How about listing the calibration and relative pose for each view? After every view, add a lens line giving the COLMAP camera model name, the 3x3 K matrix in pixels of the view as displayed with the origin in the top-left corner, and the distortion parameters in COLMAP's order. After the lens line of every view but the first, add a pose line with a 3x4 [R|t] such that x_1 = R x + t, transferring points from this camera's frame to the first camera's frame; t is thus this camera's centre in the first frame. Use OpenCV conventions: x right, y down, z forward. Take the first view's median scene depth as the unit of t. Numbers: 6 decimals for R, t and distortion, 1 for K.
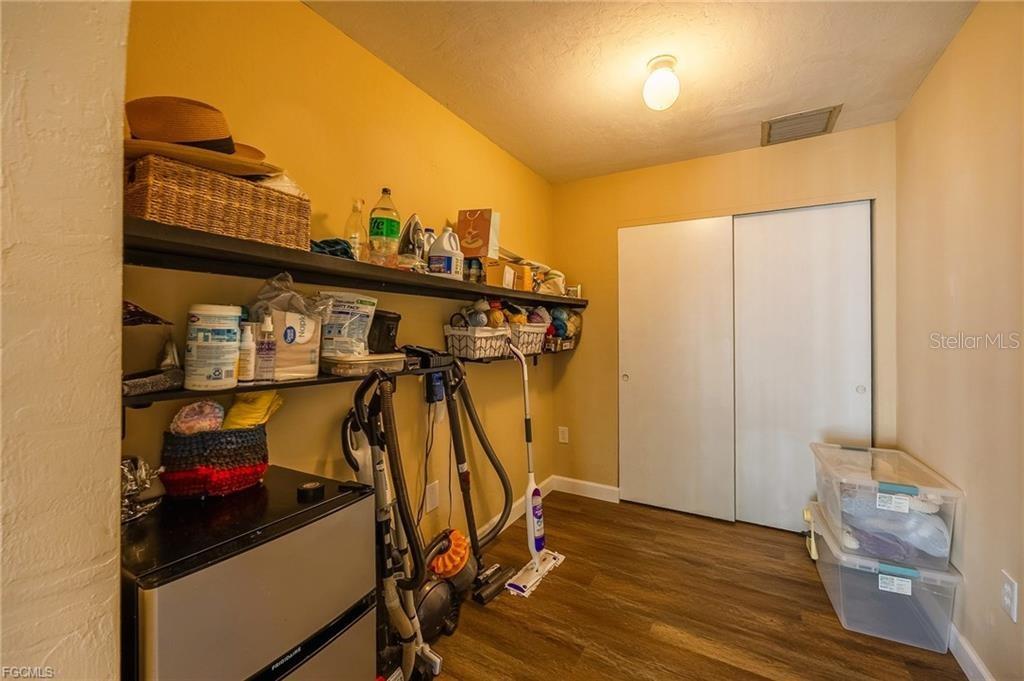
lens RADIAL K [[399.6, 0, 515.8], [0, 399.6, 333.2], [0, 0, 1]] dist [-0.008338, 0.000502]
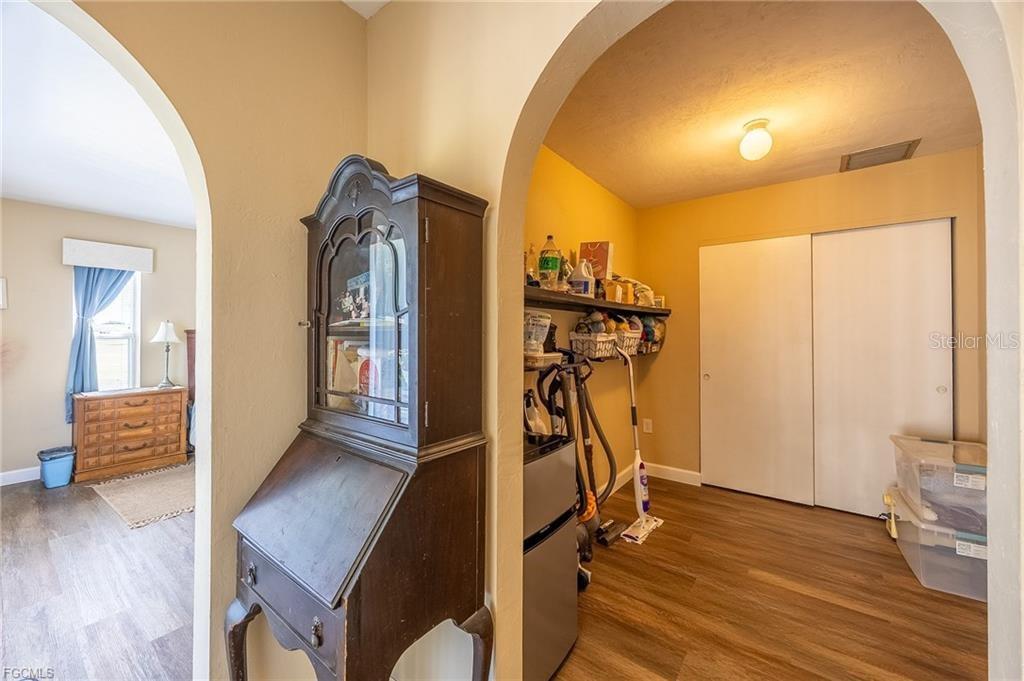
lens RADIAL K [[385.7, 0, 505.2], [0, 385.7, 336.2], [0, 0, 1]] dist [-0.003016, -0.000642]
pose [[0.989388, 0.000949, -0.145291, -0.201622], [-0.001610, 0.999989, -0.004430, -0.000287], [0.145285, 0.004617, 0.989379, -0.264942]]
